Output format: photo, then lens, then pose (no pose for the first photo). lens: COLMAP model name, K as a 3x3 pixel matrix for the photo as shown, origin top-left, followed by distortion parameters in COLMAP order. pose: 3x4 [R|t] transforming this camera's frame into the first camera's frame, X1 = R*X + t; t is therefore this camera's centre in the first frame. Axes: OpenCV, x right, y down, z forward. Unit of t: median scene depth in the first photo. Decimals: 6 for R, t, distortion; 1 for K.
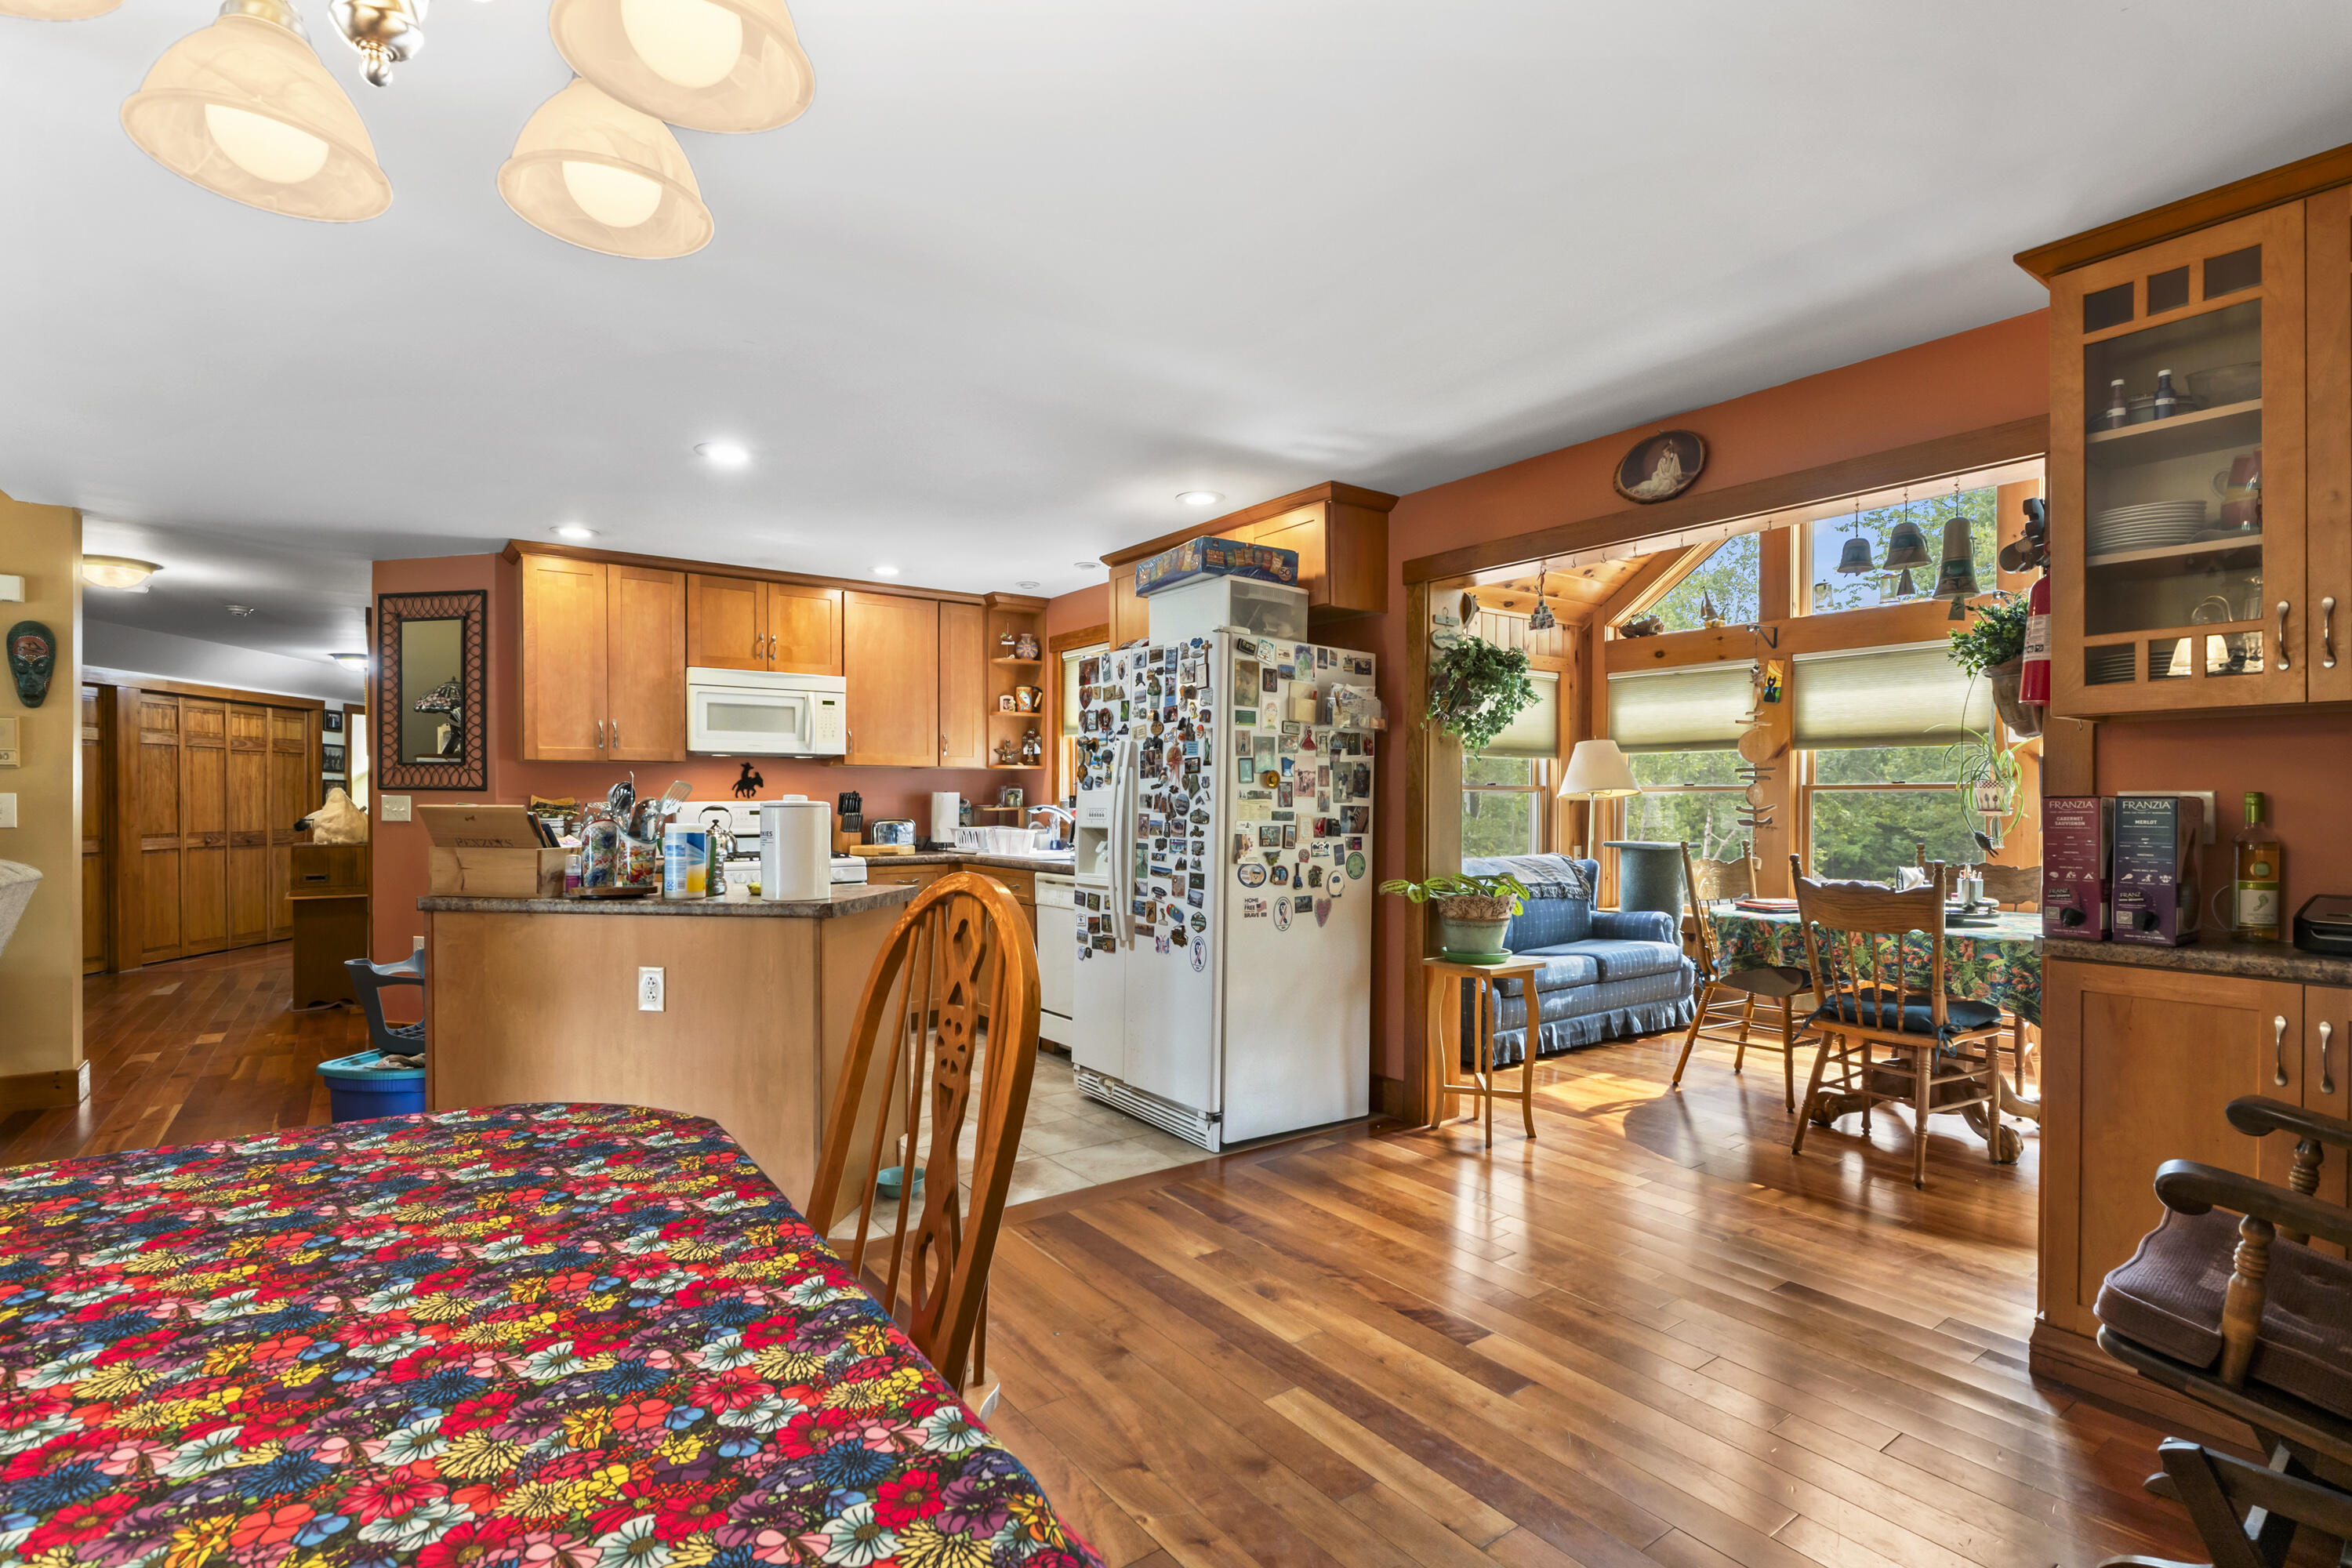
lens RADIAL K [[1119.3, 0, 1182.4], [0, 1119.3, 797.2], [0, 0, 1]] dist [0.001503, 0.000078]
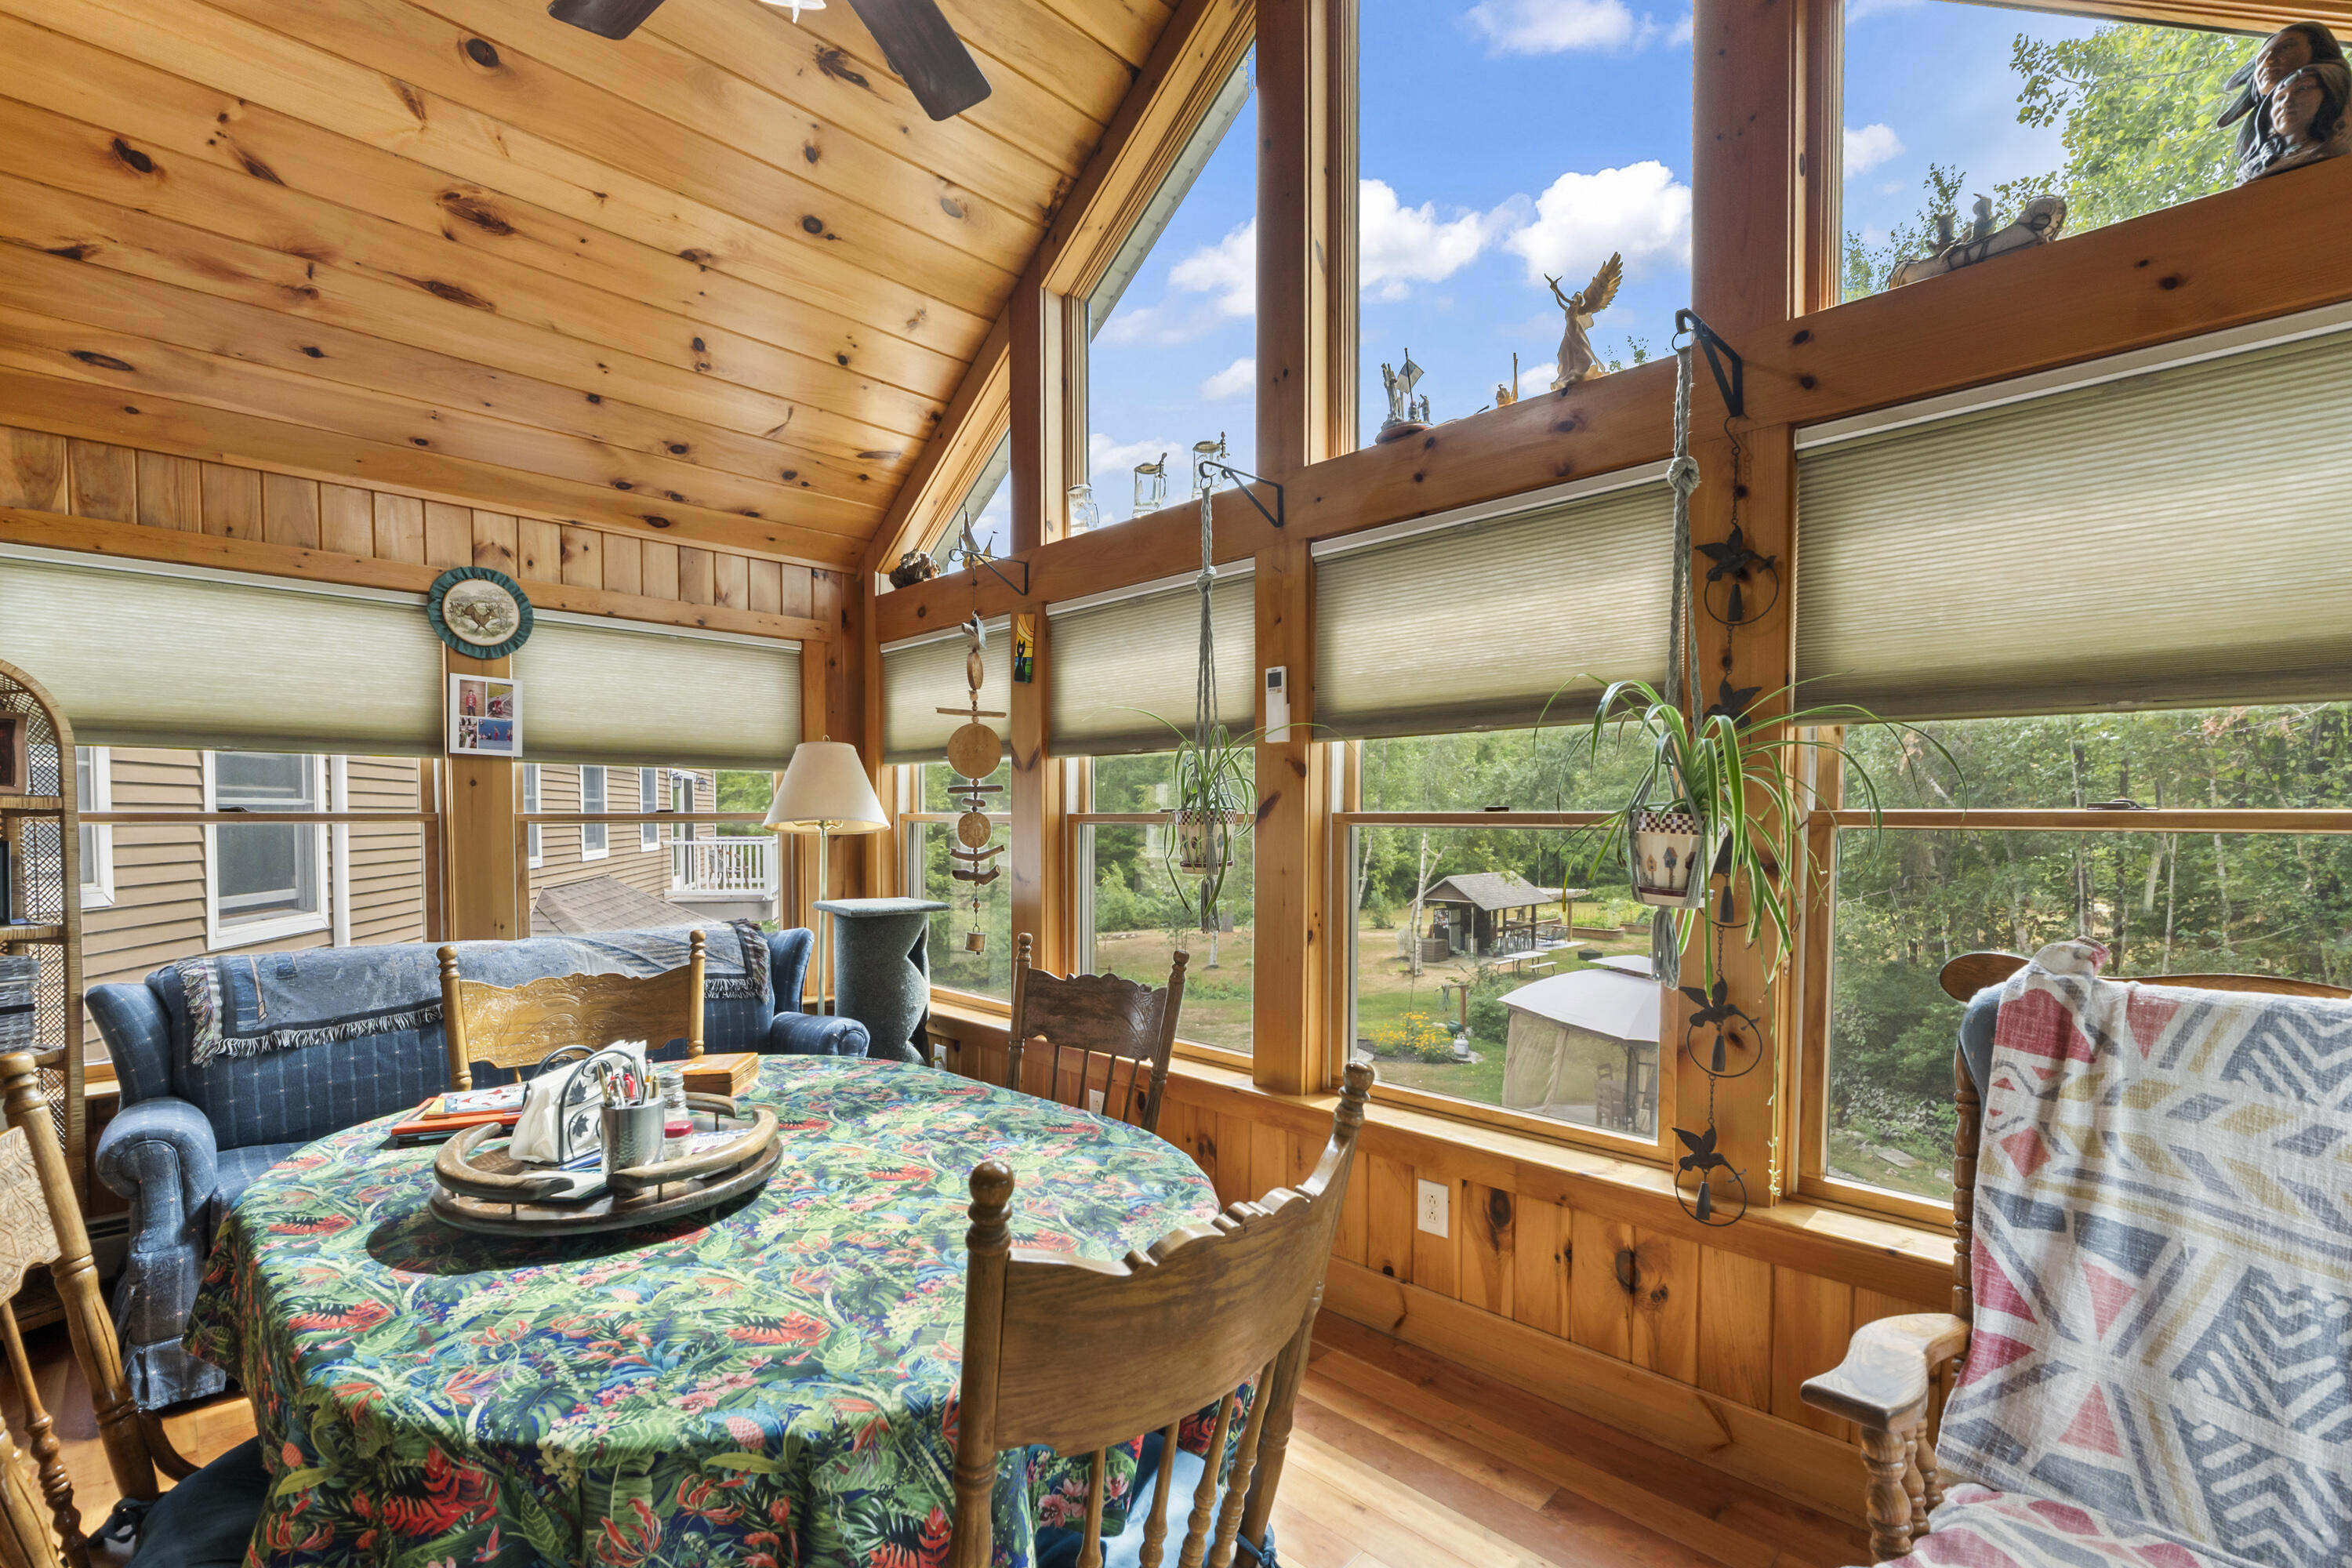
lens RADIAL K [[1019.2, 0, 1167.2], [0, 1019.2, 848.4], [0, 0, 1]] dist [0.000719, 0.000095]
pose [[0.988008, -0.012249, 0.153916, 0.744841], [0.006222, 0.999197, 0.039580, -0.019133], [-0.154278, -0.038148, 0.987291, 0.604202]]
